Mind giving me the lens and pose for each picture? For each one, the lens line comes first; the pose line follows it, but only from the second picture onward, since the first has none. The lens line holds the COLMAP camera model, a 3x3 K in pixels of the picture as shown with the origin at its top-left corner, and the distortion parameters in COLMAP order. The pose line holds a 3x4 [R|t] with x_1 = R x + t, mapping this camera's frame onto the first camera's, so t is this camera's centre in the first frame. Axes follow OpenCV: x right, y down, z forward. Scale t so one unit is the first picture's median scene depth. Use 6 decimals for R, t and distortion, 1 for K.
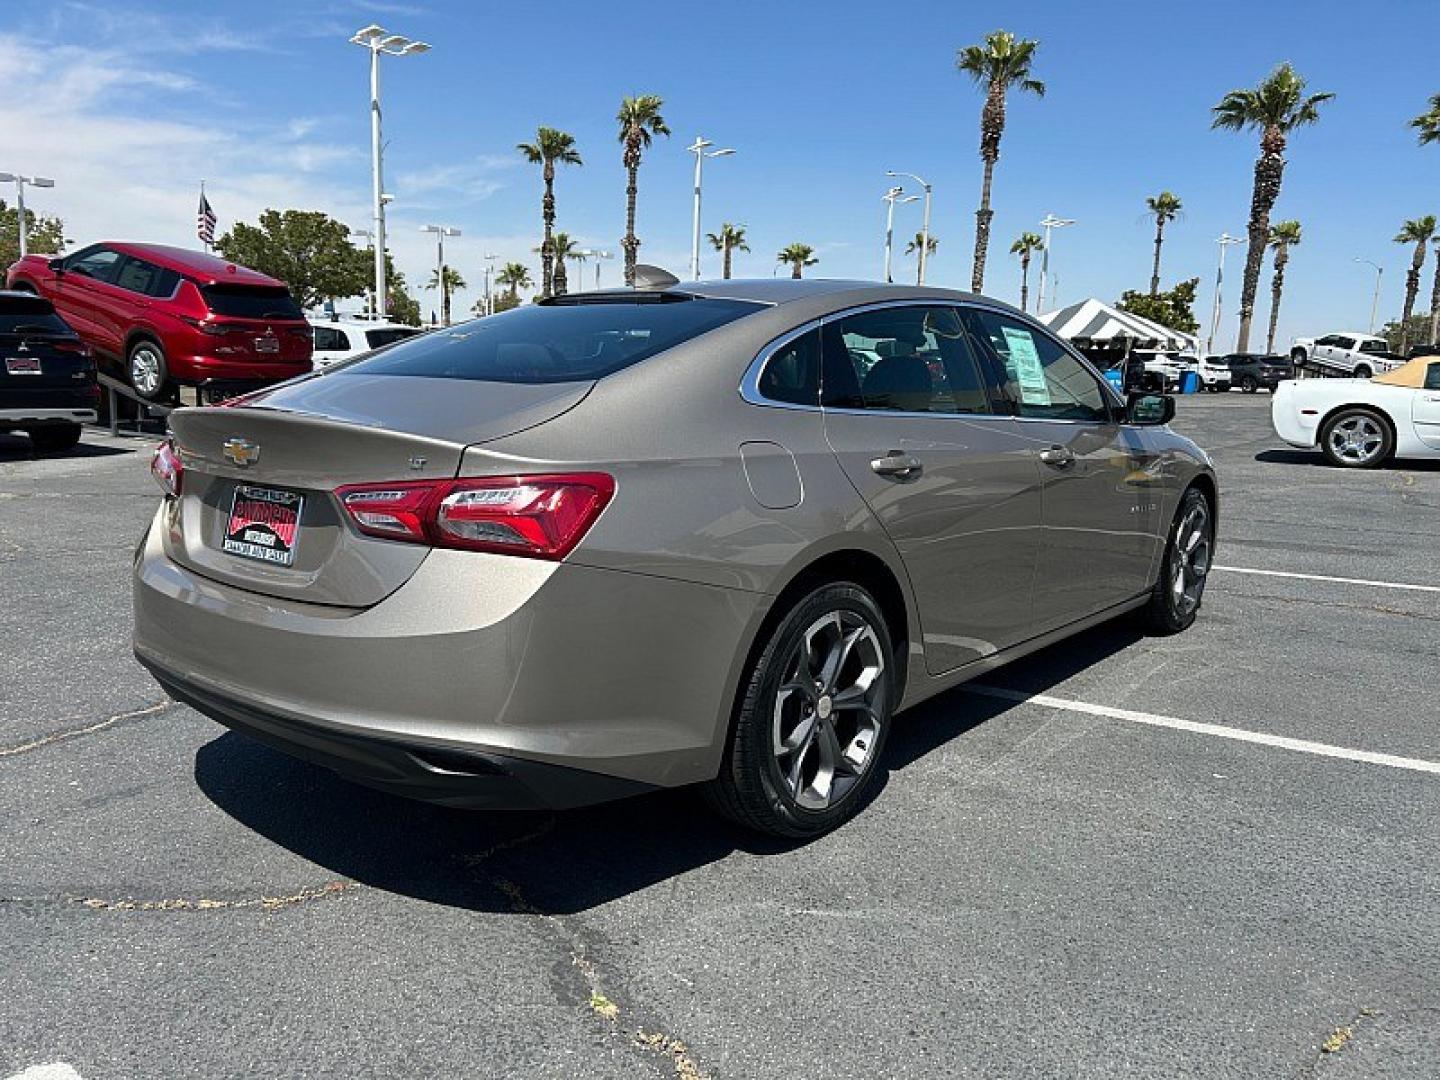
lens RADIAL K [[1072.2, 0, 717.9], [0, 1072.2, 526.2], [0, 0, 1]] dist [0.048105, -0.063228]
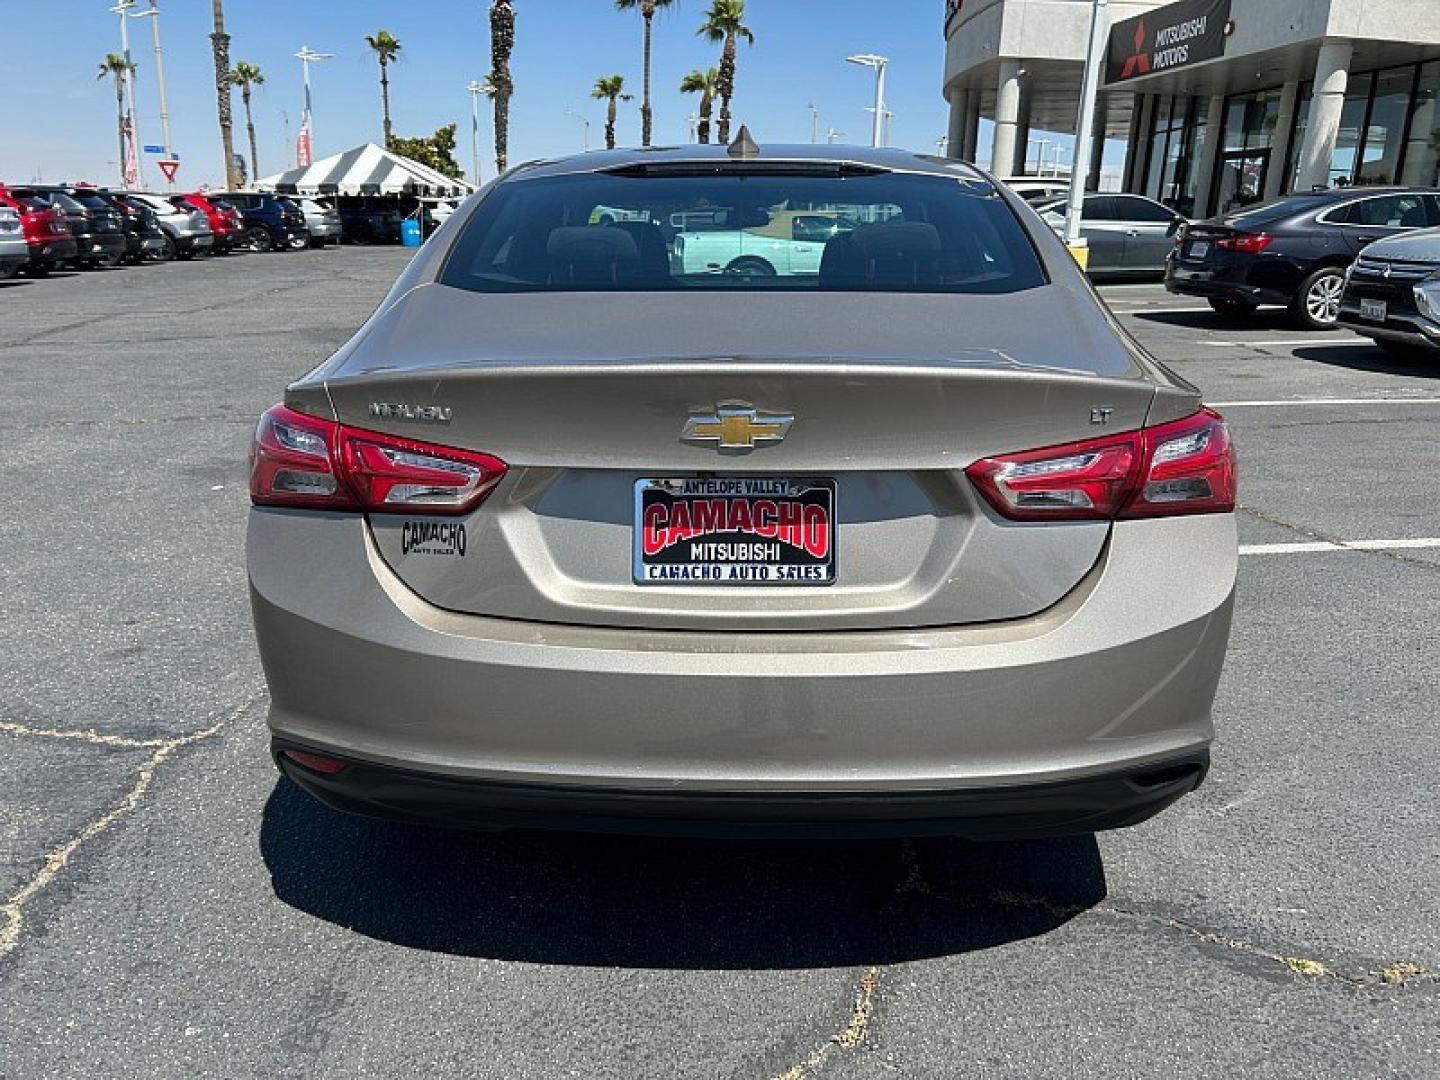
lens RADIAL K [[1072.2, 0, 717.9], [0, 1072.2, 526.2], [0, 0, 1]] dist [0.048105, -0.063228]
pose [[0.787024, -0.178640, 0.590492, -0.045209], [0.097503, 0.981146, 0.166869, -0.006393], [-0.609168, -0.073755, 0.789604, 0.026861]]
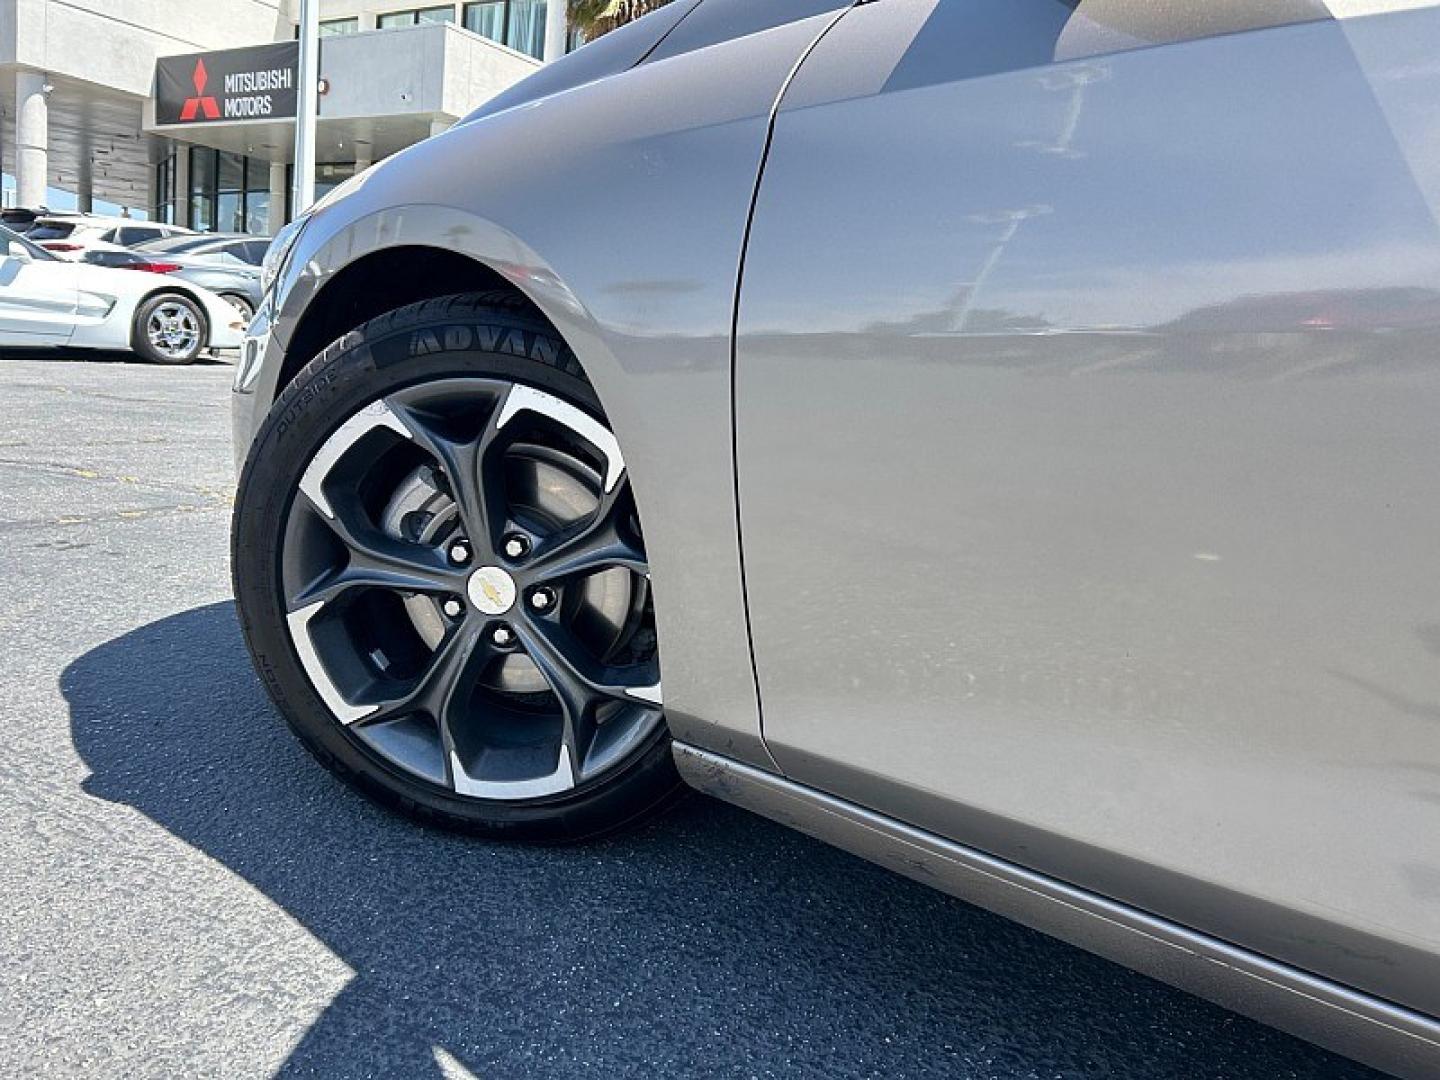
lens RADIAL K [[1081.1, 0, 709.6], [0, 1081.1, 525.5], [0, 0, 1]] dist [0.055698, -0.067050]
pose [[0.026536, -0.171760, 0.984781, -0.012580], [0.074151, 0.982752, 0.169408, -0.007393], [-0.996894, 0.068527, 0.038814, 0.127676]]
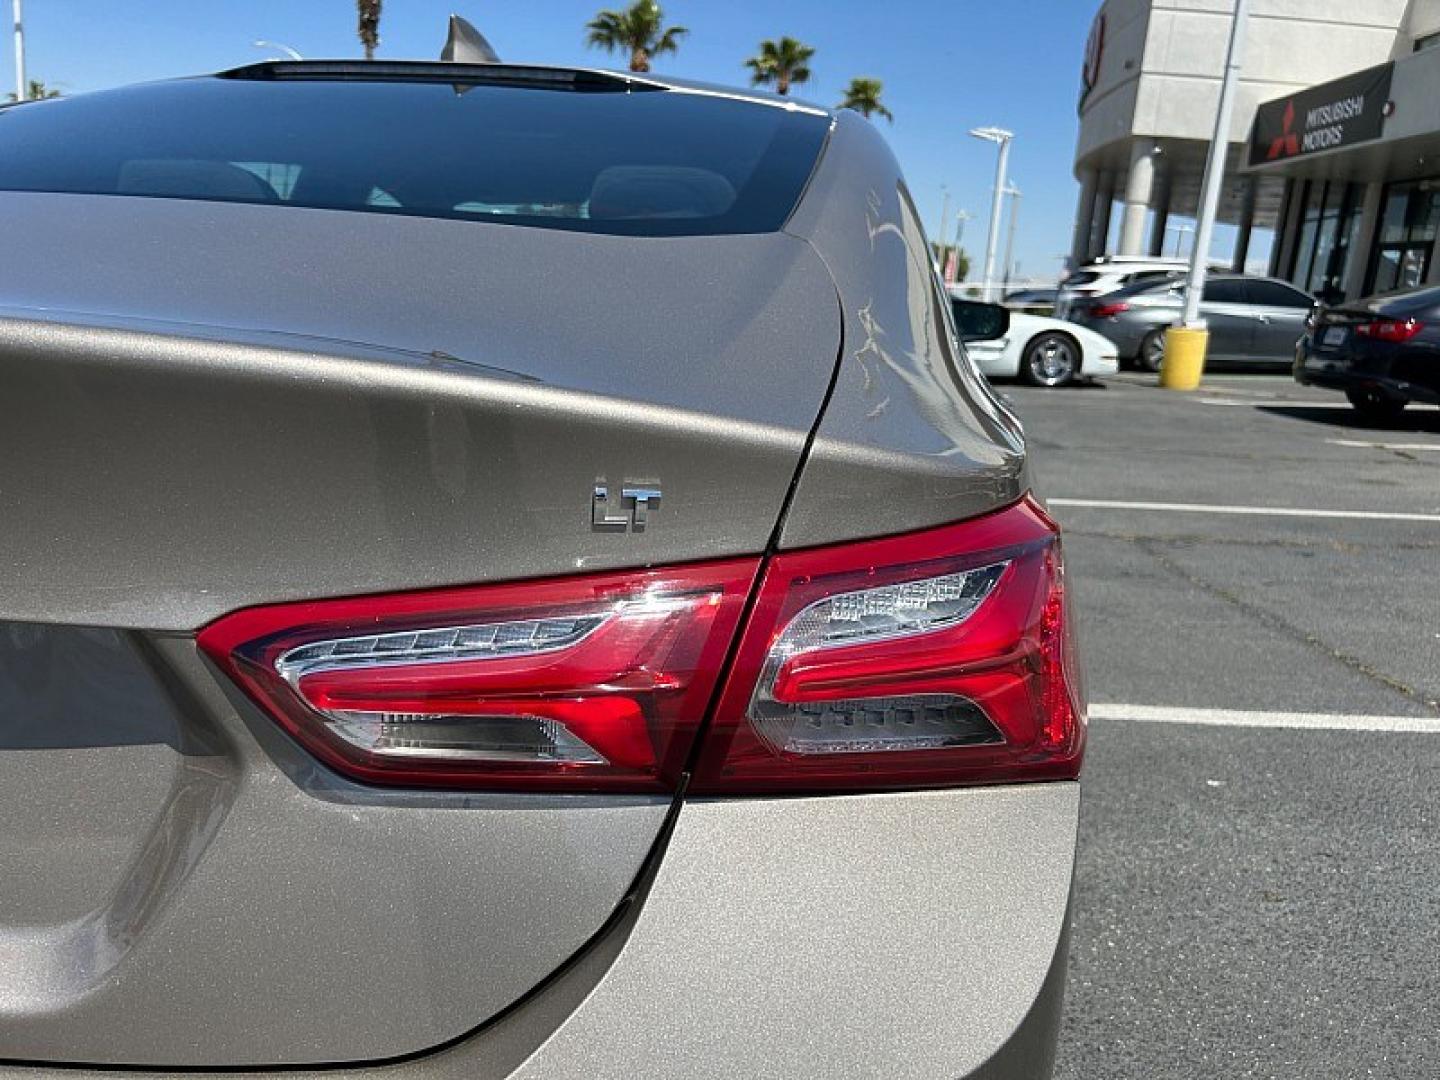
lens RADIAL K [[1081.1, 0, 709.6], [0, 1081.1, 525.5], [0, 0, 1]] dist [0.055698, -0.067050]
pose [[0.856882, -0.081264, 0.509067, -0.018943], [0.039569, 0.994952, 0.092223, -0.003694], [-0.513992, -0.058881, 0.855772, 0.036298]]
